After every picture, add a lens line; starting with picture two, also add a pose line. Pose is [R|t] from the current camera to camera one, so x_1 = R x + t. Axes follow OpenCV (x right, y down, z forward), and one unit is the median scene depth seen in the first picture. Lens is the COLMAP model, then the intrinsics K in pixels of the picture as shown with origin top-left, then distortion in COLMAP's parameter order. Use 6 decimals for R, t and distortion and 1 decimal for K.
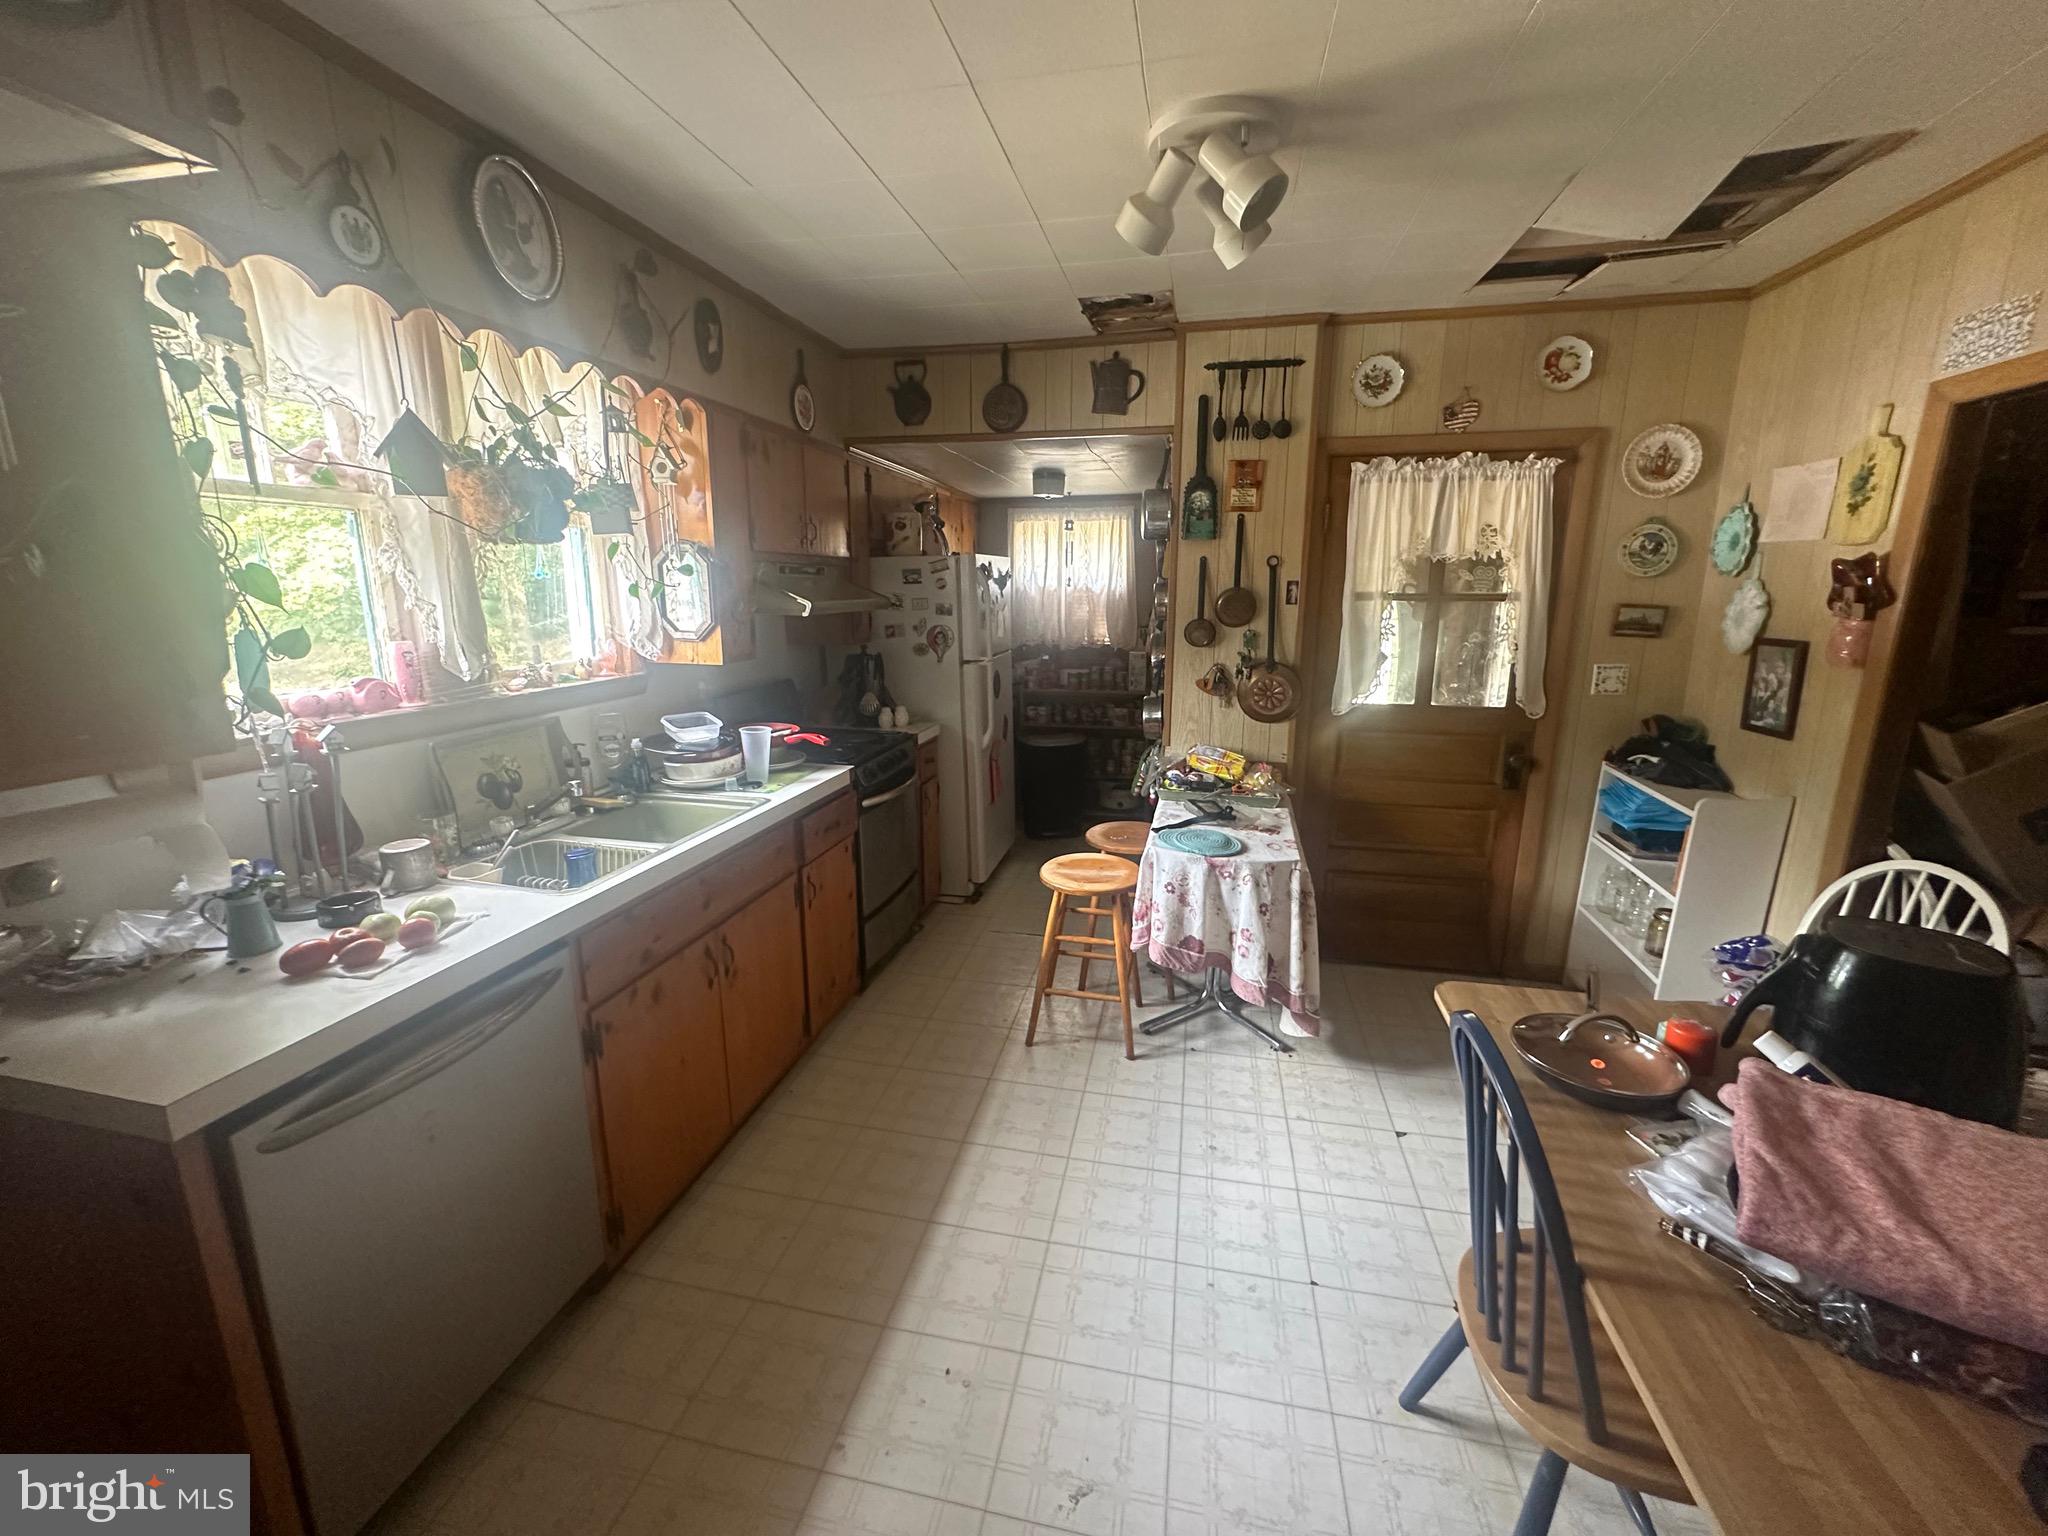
lens RADIAL K [[818.3, 0, 1024.0], [0, 818.3, 768.0], [0, 0, 1]] dist [-0.007932, 0.002290]
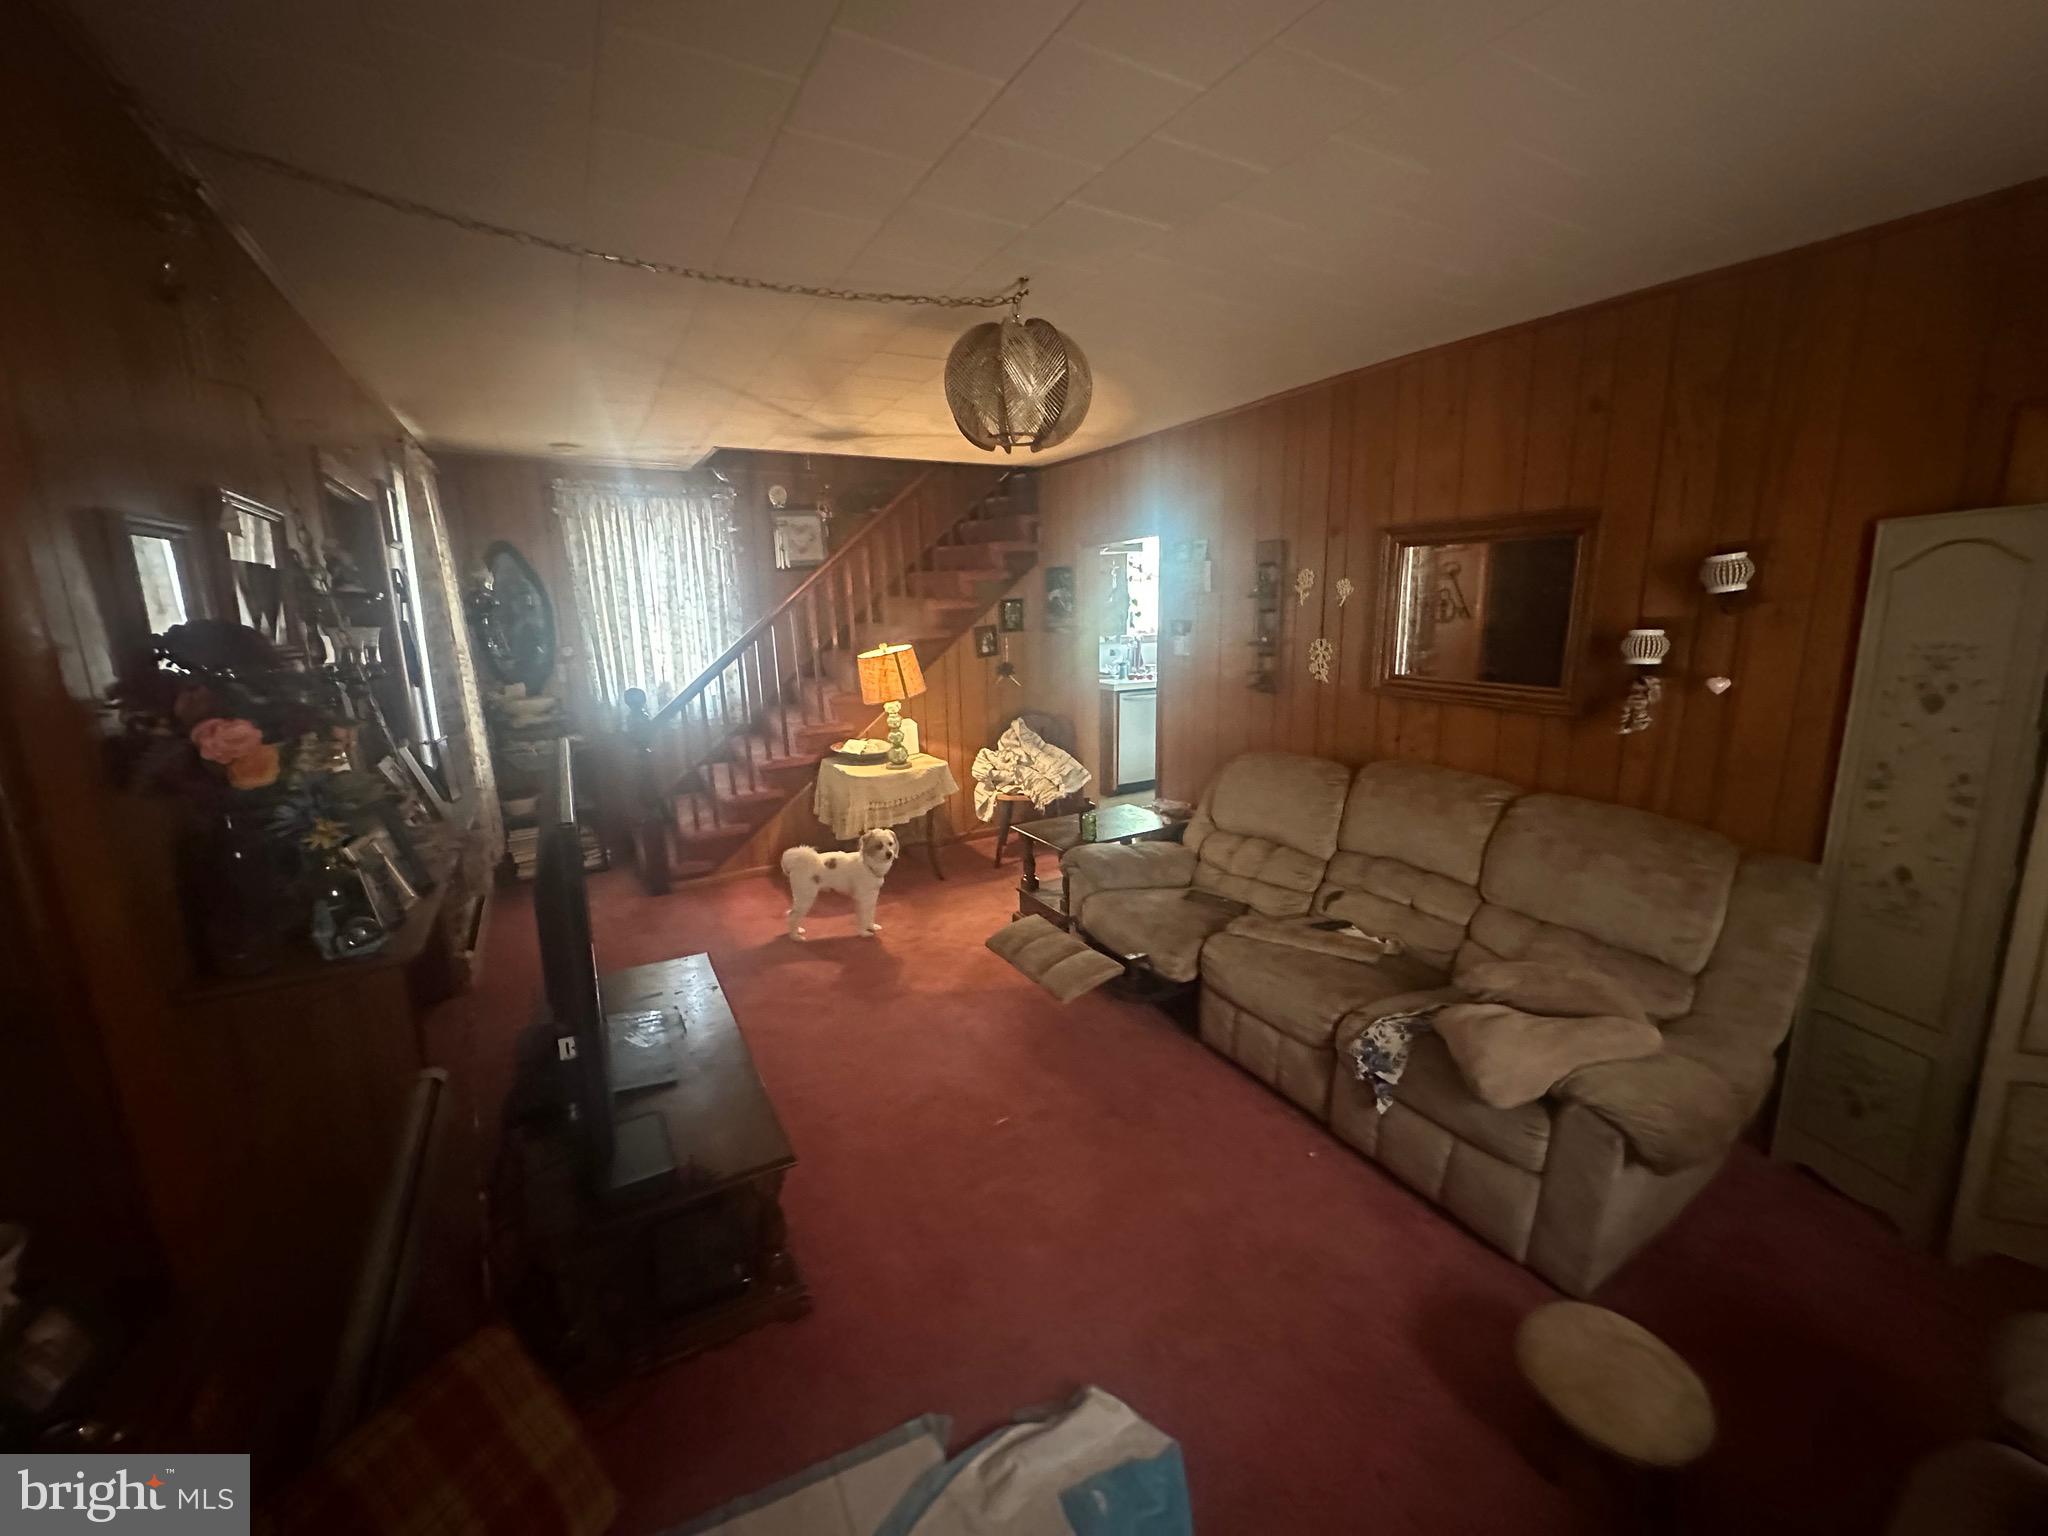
lens RADIAL K [[818.3, 0, 1024.0], [0, 818.3, 768.0], [0, 0, 1]] dist [-0.007932, 0.002290]
pose [[0.669359, 0.137931, -0.730023, 1.869322], [-0.141091, 0.988333, 0.057370, 0.455902], [0.729419, 0.064599, 0.681010, -2.211093]]
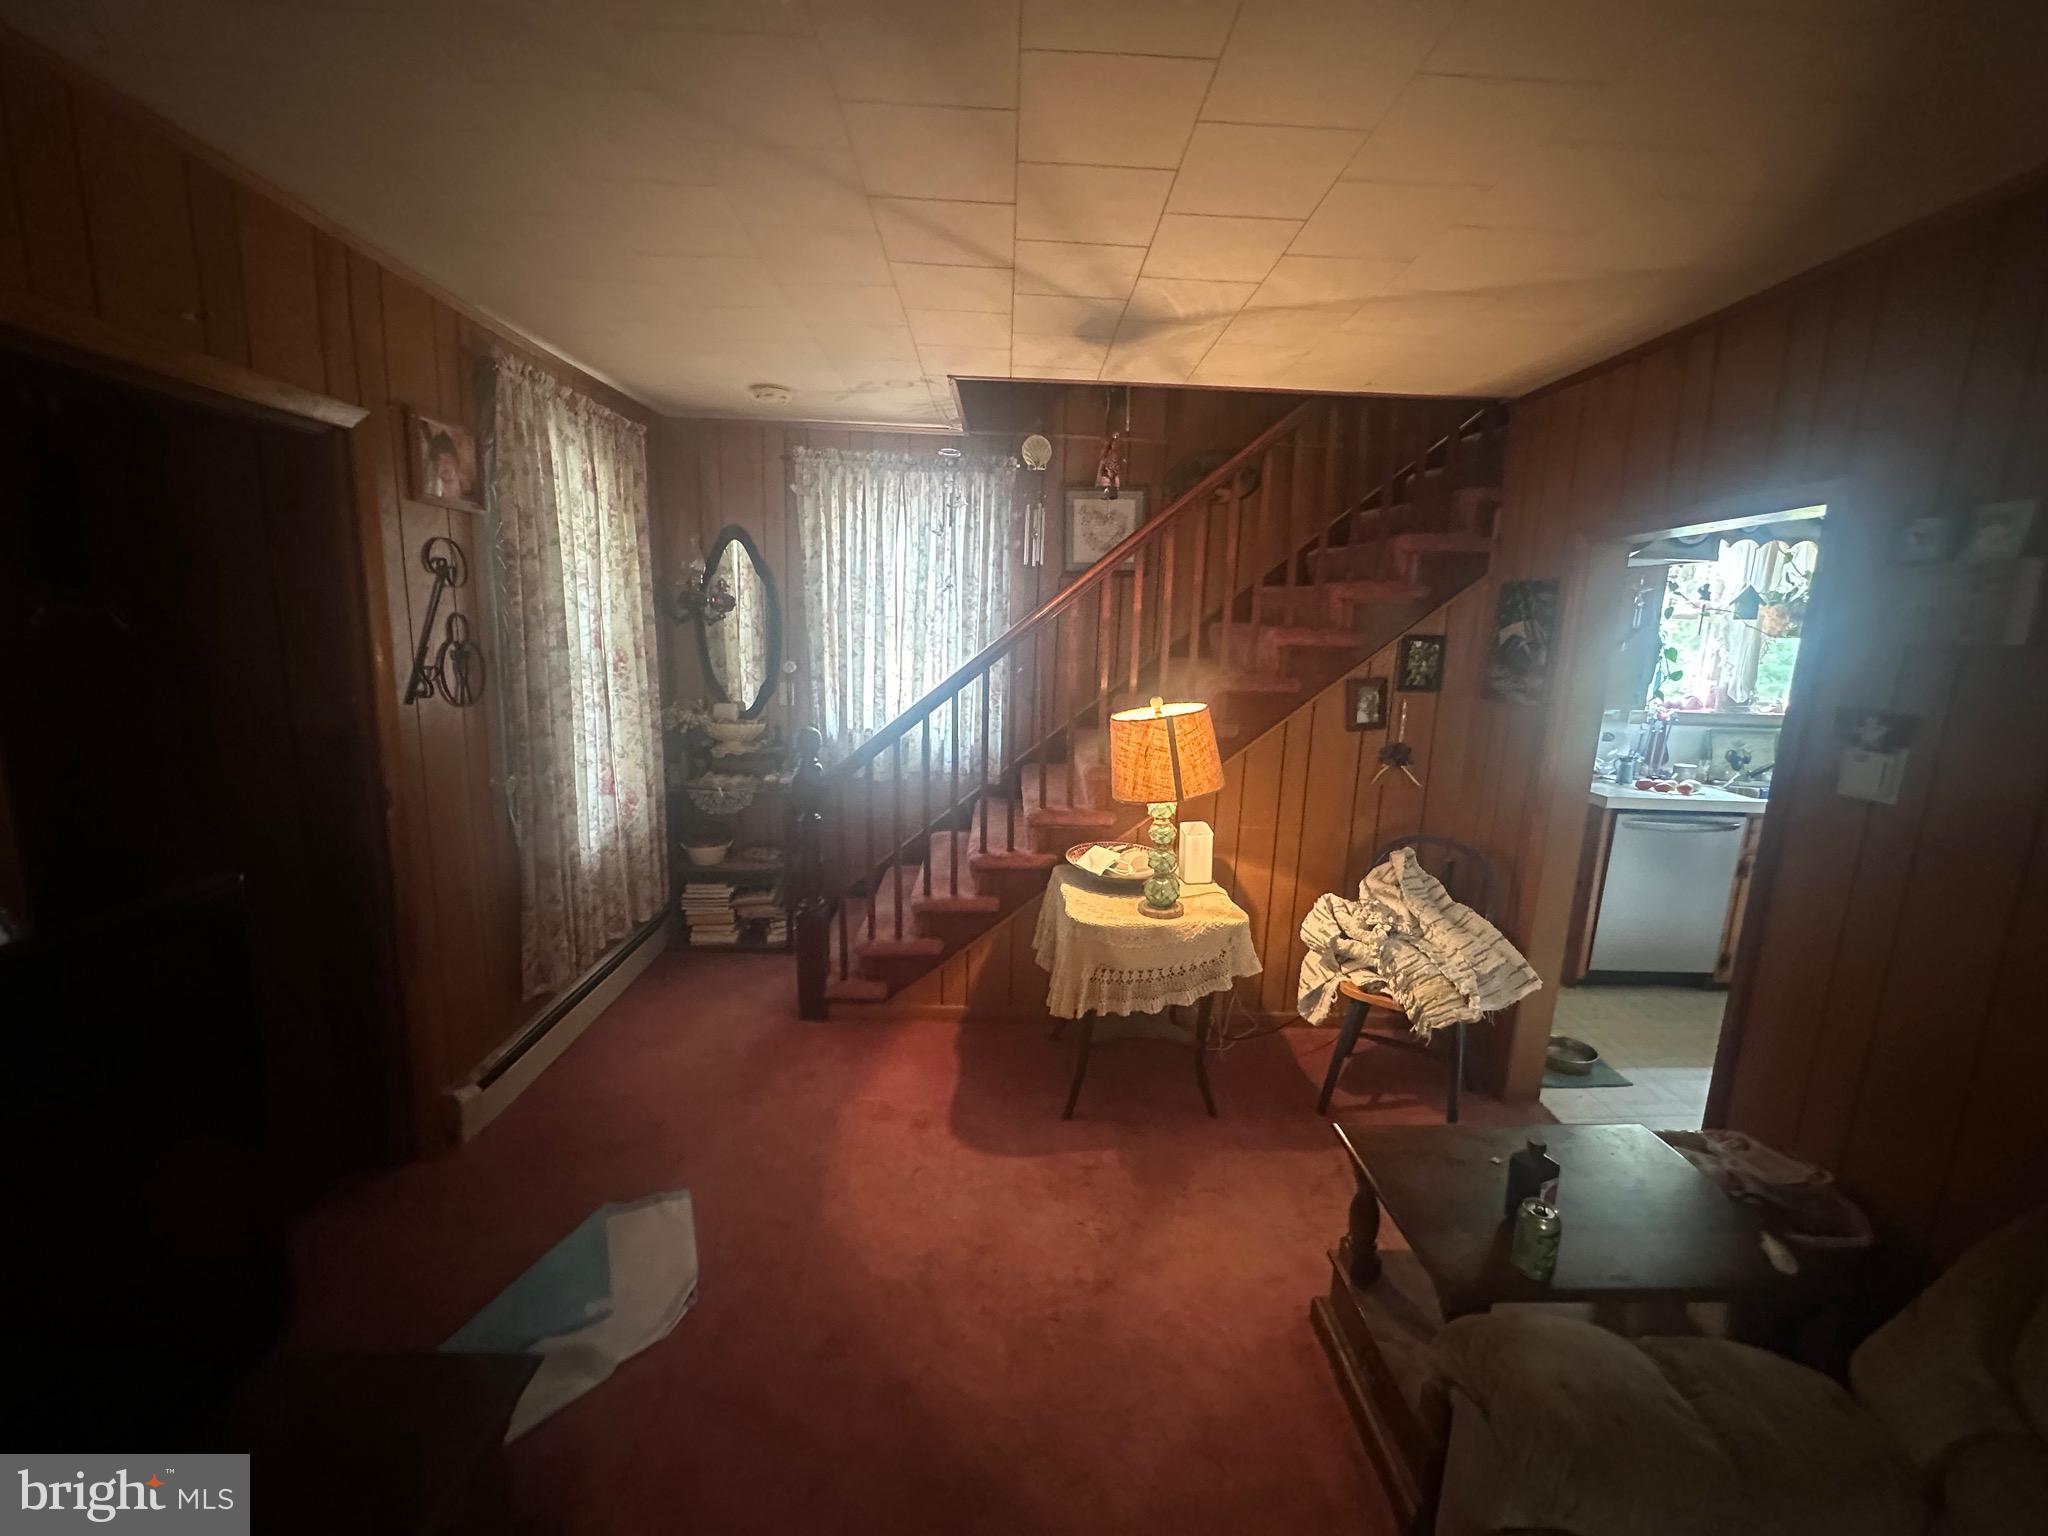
lens RADIAL K [[818.3, 0, 1024.0], [0, 818.3, 768.0], [0, 0, 1]] dist [-0.007932, 0.002290]
pose [[0.242094, 0.179147, -0.953571, 0.996246], [-0.243310, 0.962612, 0.119073, 0.282066], [0.939250, 0.203186, 0.276630, -1.405640]]
